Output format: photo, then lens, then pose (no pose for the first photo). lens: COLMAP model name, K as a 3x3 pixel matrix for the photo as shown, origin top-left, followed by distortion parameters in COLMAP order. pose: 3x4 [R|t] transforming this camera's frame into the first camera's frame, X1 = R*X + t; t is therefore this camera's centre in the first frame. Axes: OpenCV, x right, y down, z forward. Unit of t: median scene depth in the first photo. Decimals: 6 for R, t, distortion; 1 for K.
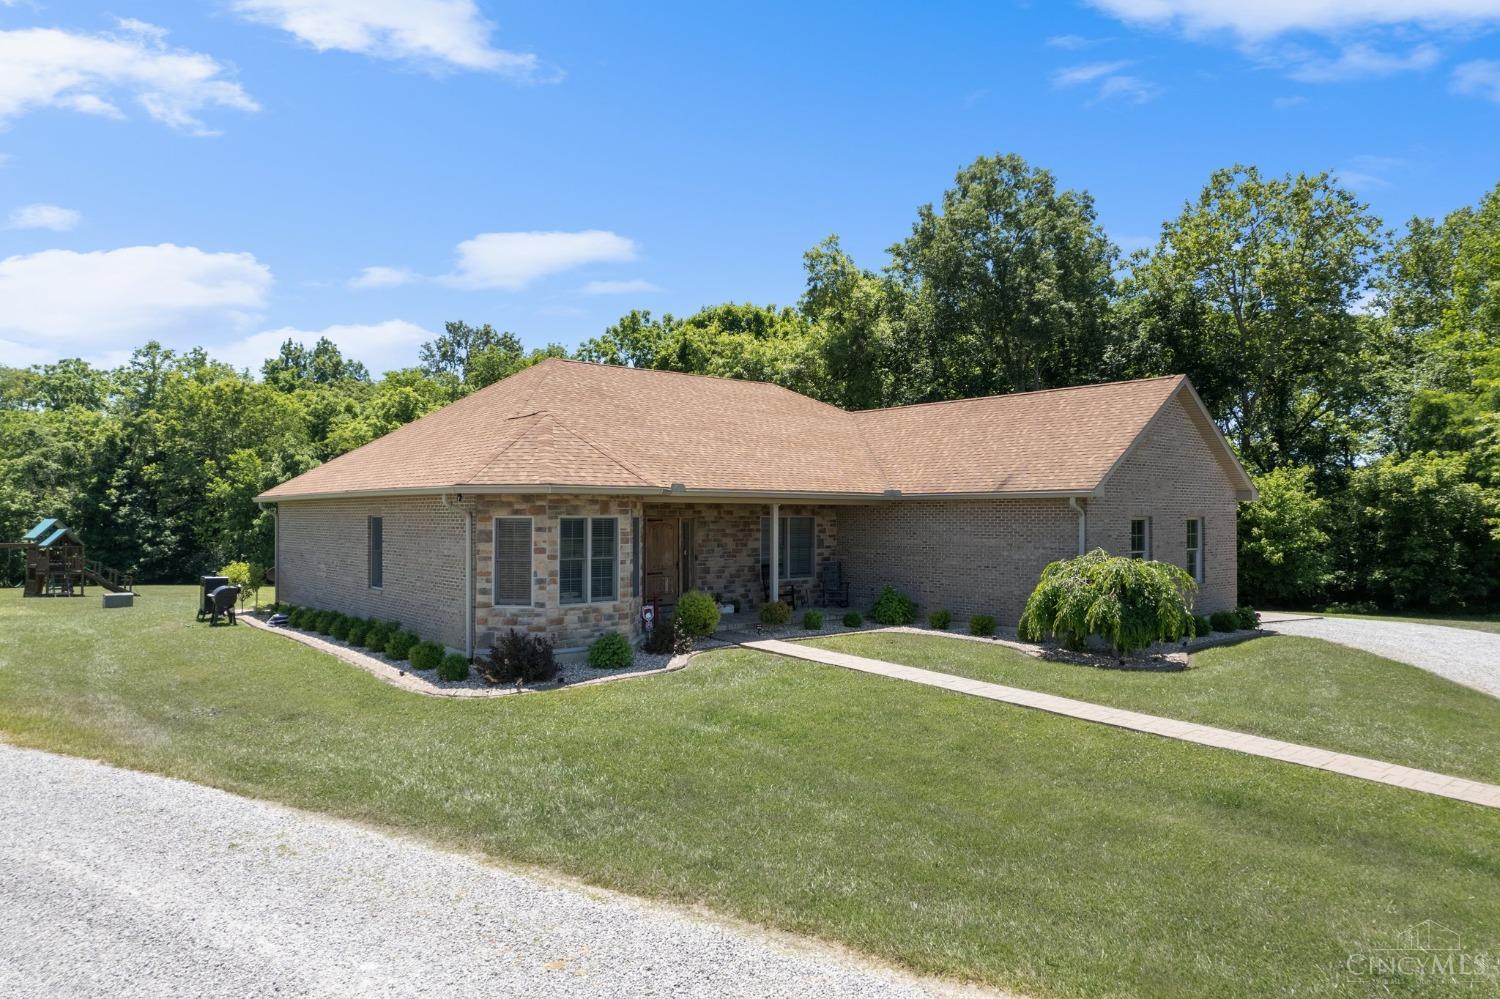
lens RADIAL K [[954.7, 0, 753.8], [0, 954.7, 501.4], [0, 0, 1]] dist [-0.066657, 0.057366]
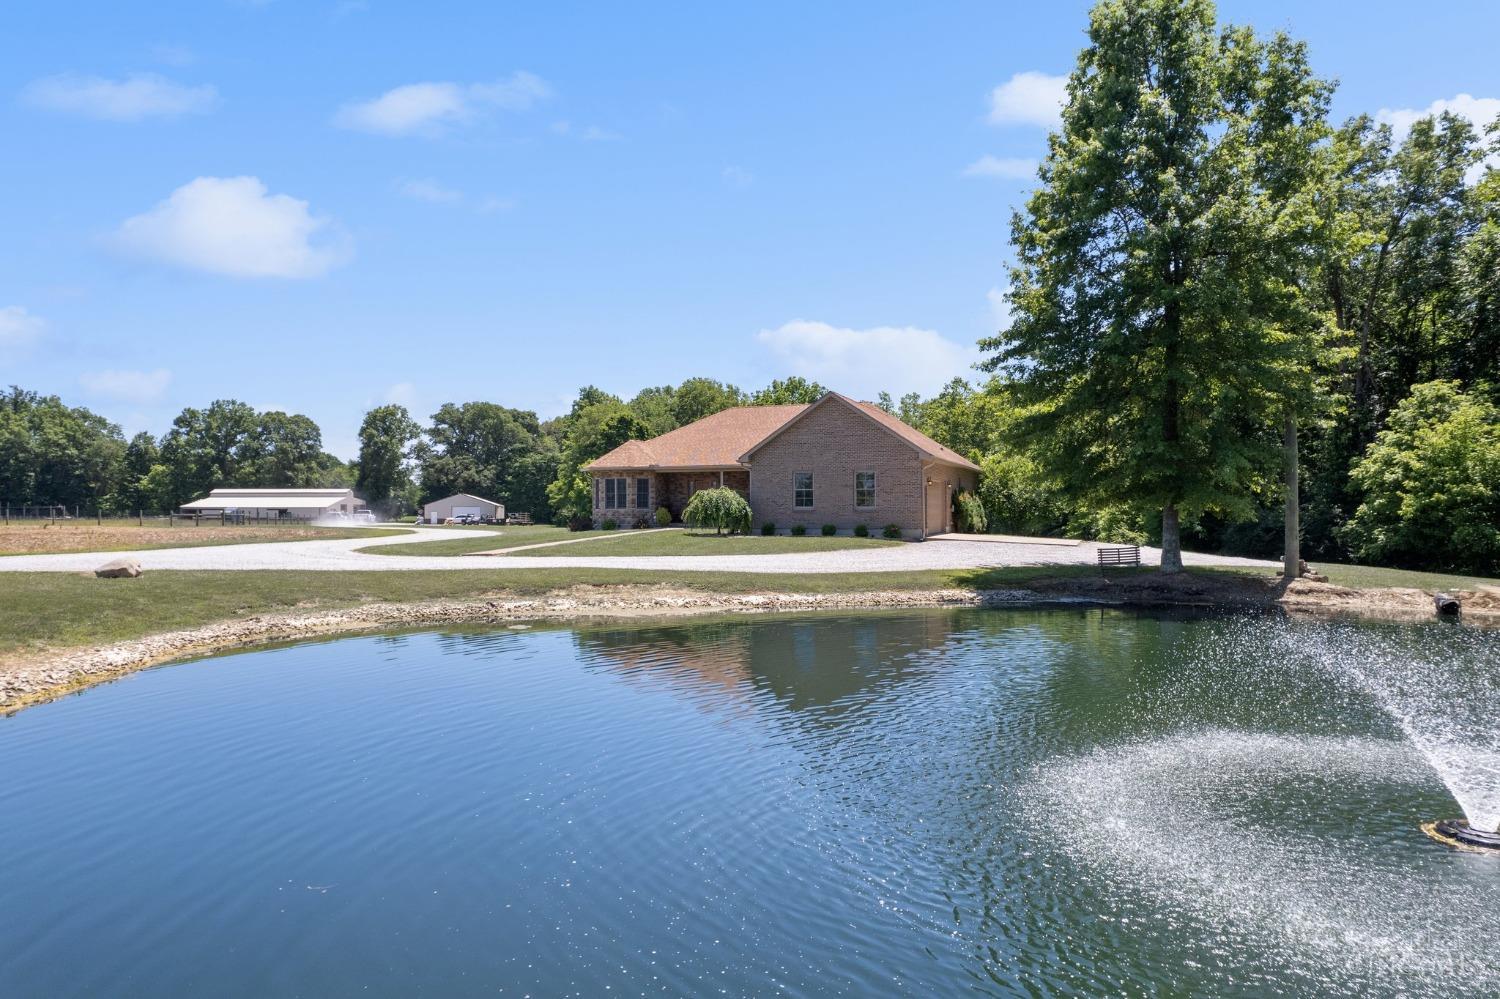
lens RADIAL K [[961.9, 0, 753.3], [0, 961.9, 505.3], [0, 0, 1]] dist [-0.069645, 0.065433]
pose [[0.497930, -0.006944, -0.867189, 1.723703], [0.015578, 0.999878, 0.000938, 0.069279], [0.867077, -0.013976, 0.497978, -0.036809]]
